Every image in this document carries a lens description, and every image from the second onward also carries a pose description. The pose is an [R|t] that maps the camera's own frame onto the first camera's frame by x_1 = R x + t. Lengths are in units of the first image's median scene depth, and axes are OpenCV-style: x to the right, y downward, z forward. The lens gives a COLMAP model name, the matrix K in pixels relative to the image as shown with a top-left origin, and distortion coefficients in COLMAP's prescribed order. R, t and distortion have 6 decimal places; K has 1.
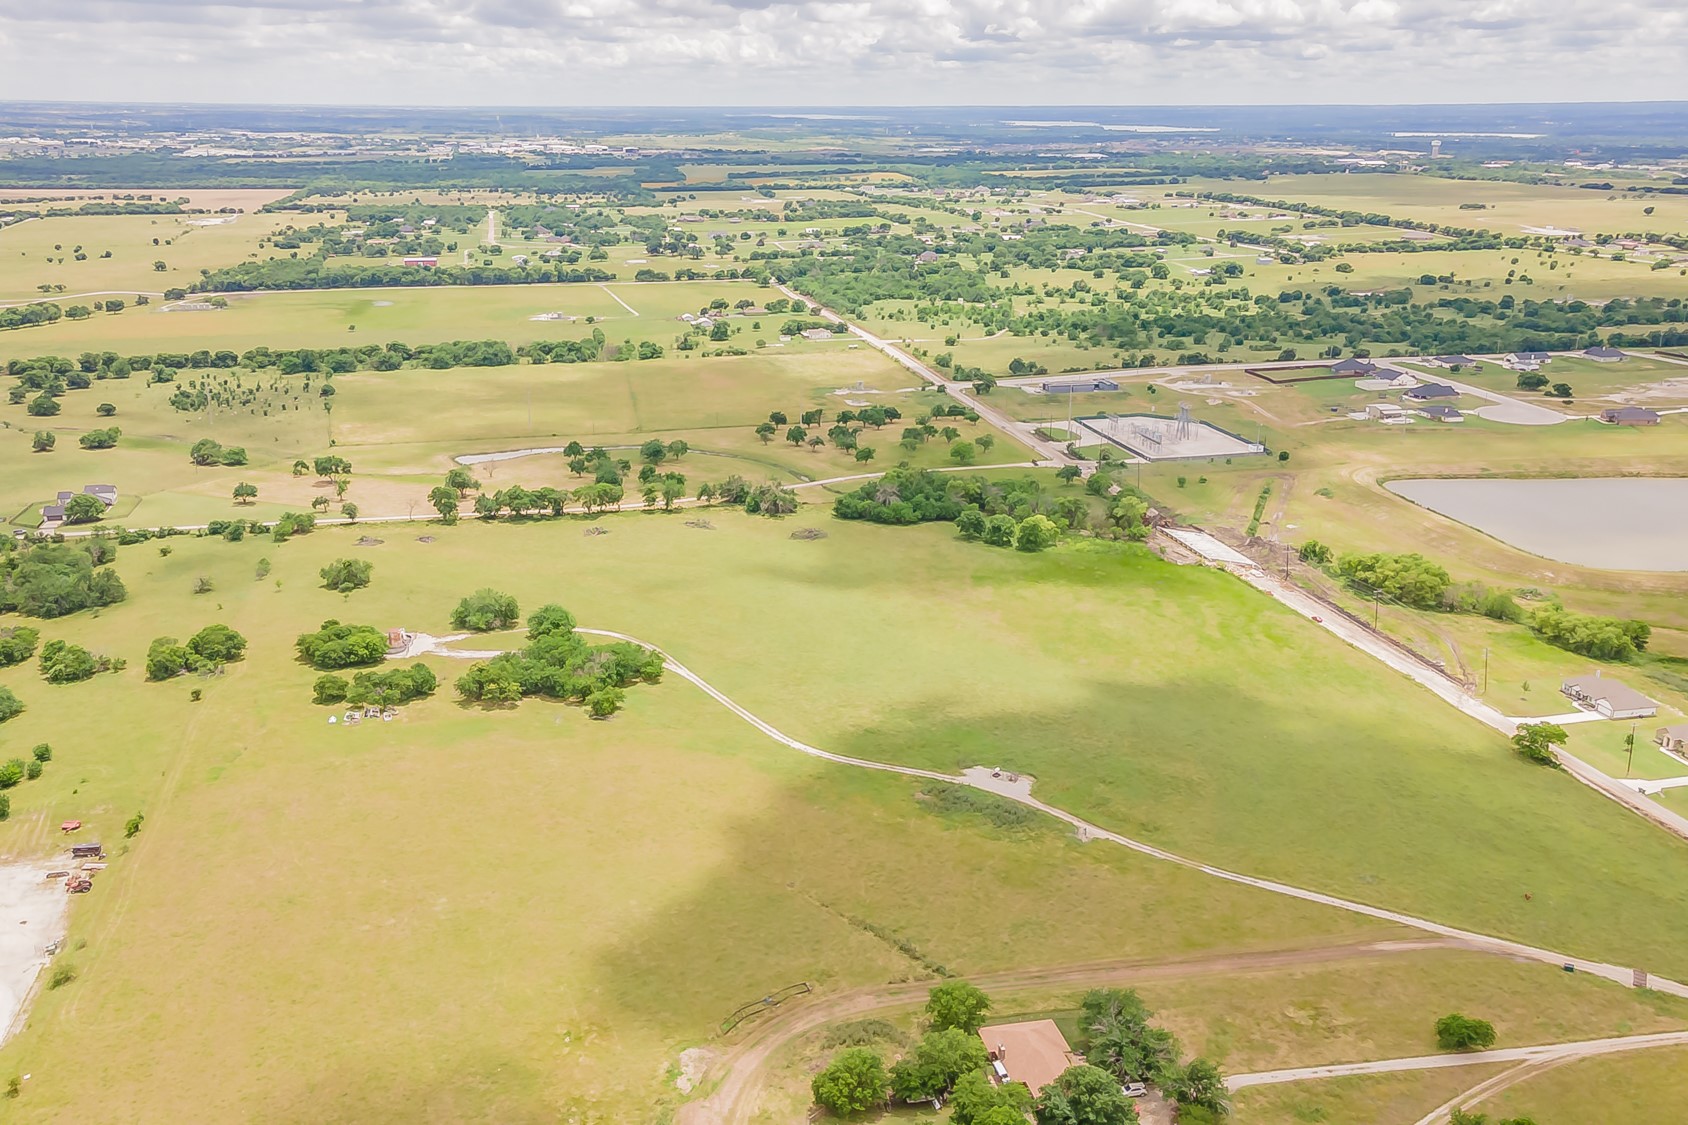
lens RADIAL K [[1472.5, 0, 797.0], [0, 1472.5, 560.5], [0, 0, 1]] dist [-0.004080, 0.083315]
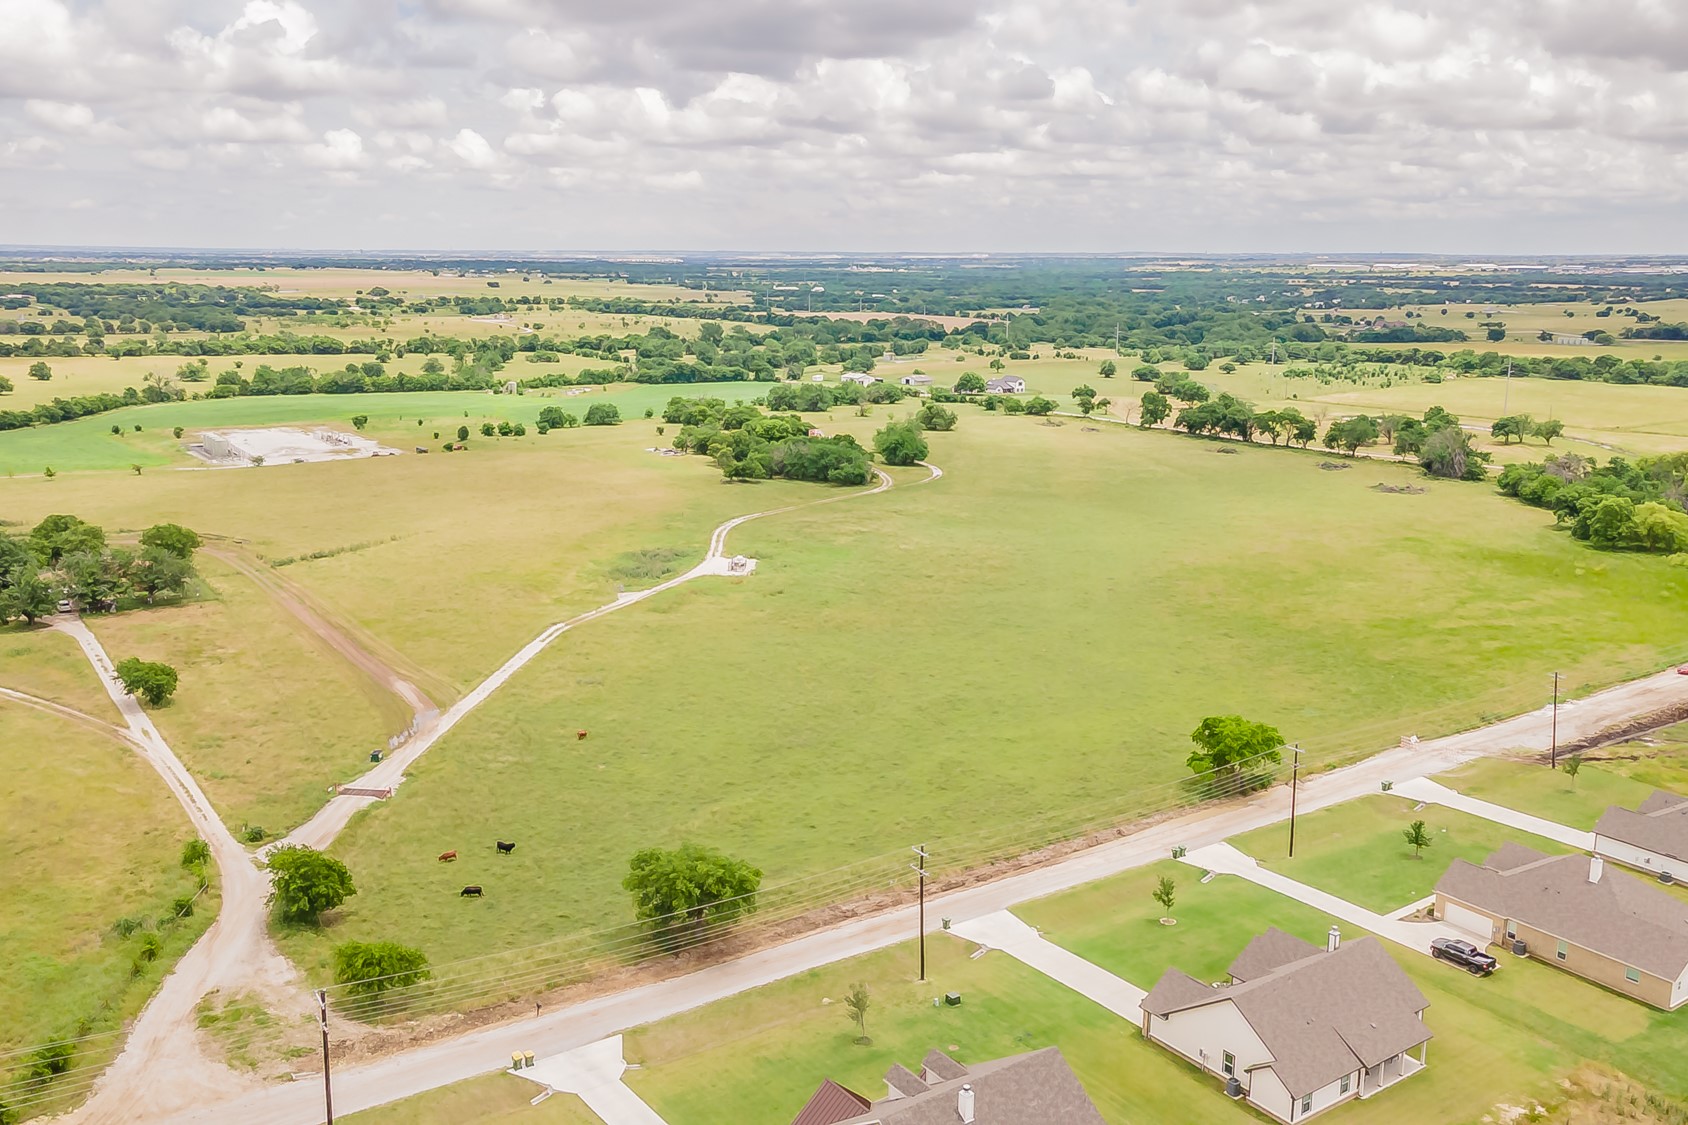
lens RADIAL K [[1453.7, 0, 820.0], [0, 1453.7, 564.8], [0, 0, 1]] dist [0.028781, 0.017830]
pose [[0.395685, 0.199030, -0.896560, 0.556905], [-0.281663, 0.955488, 0.087804, 0.035944], [0.874128, 0.217785, 0.434131, 0.411314]]
